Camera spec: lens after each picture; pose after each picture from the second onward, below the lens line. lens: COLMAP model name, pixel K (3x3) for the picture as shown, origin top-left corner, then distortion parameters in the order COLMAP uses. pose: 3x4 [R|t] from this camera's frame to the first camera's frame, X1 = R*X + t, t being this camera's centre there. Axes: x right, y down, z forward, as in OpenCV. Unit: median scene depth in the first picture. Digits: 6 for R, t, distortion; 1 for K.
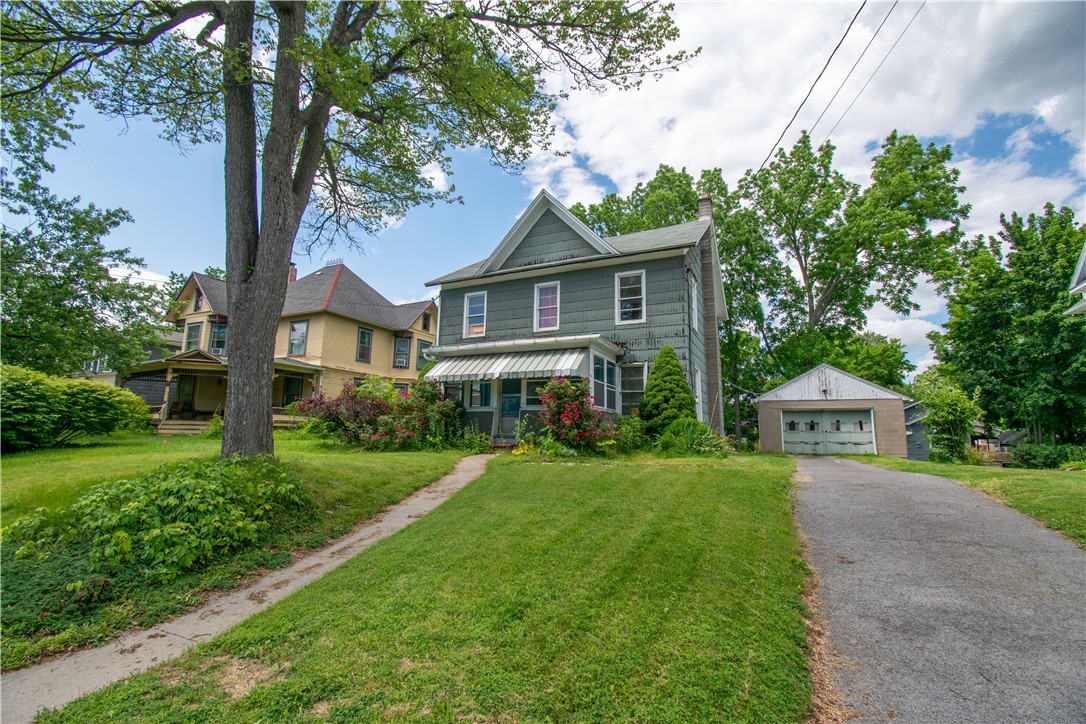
lens RADIAL K [[486.4, 0, 536.5], [0, 486.4, 360.9], [0, 0, 1]] dist [0.021450, -0.027238]
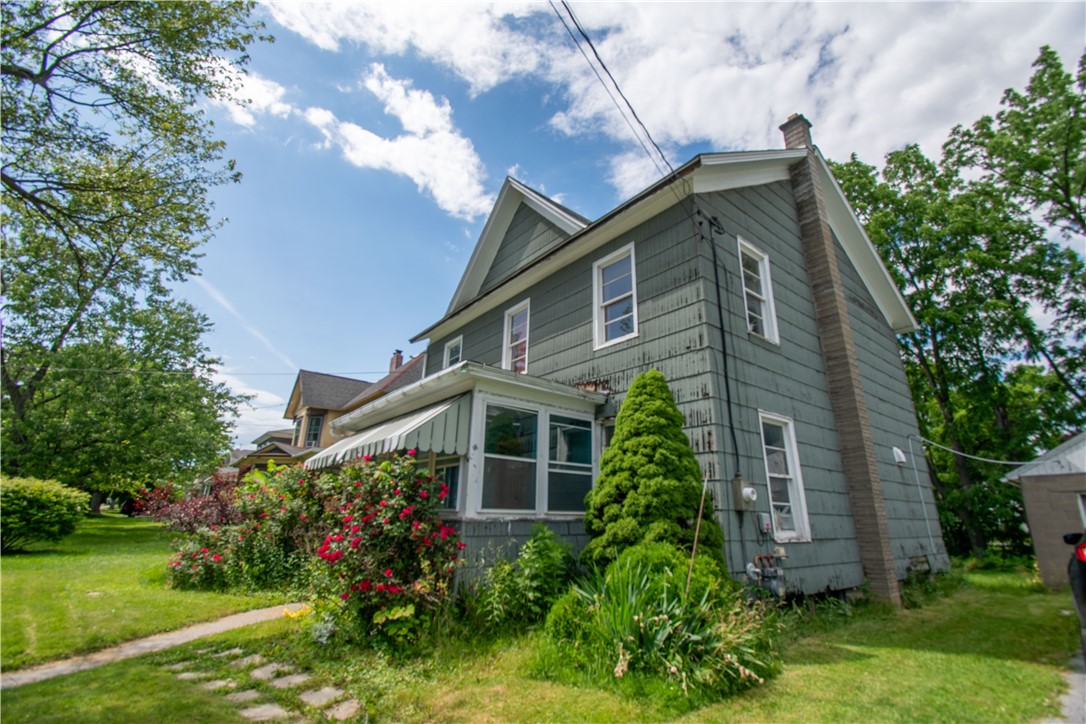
lens RADIAL K [[471.2, 0, 542.2], [0, 471.2, 357.9], [0, 0, 1]] dist [0.019556, -0.022545]
pose [[0.901910, -0.134121, -0.410572, 0.222633], [0.061420, 0.980732, -0.185452, 0.020451], [0.427534, 0.142044, 0.892770, 0.339440]]
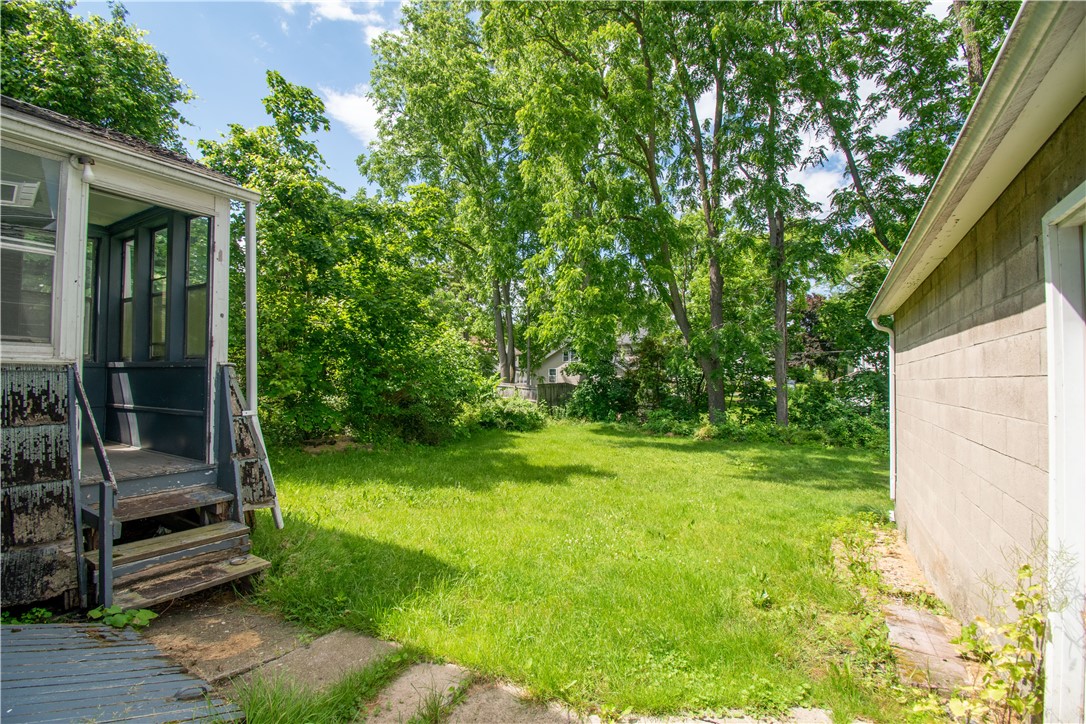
lens RADIAL K [[486.4, 0, 536.5], [0, 486.4, 360.9], [0, 0, 1]] dist [0.021450, -0.027238]
pose [[0.995618, -0.021708, -0.090958, 0.382253], [0.032874, 0.991847, 0.123118, 0.107812], [0.087544, -0.125568, 0.988215, 0.896355]]
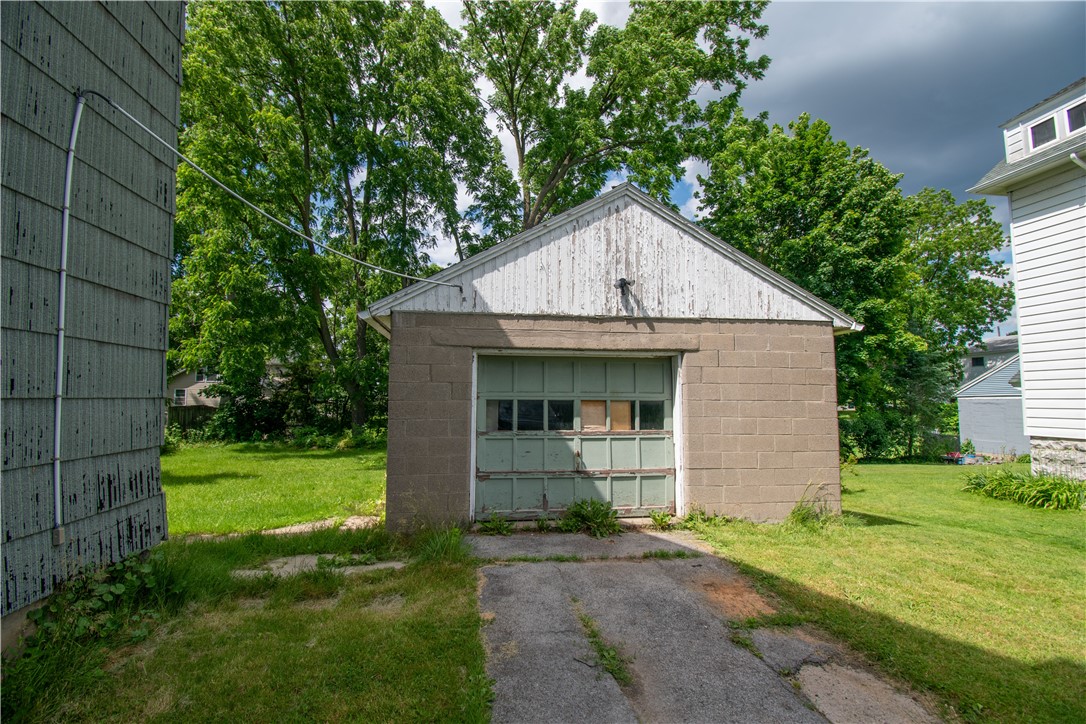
lens RADIAL K [[472.2, 0, 547.4], [0, 472.2, 365.2], [0, 0, 1]] dist [0.001750, -0.023528]
pose [[0.818660, 0.015577, 0.574068, 0.370995], [-0.070631, 0.994774, 0.073732, 0.080836], [-0.569919, -0.100909, 0.815481, 0.735808]]
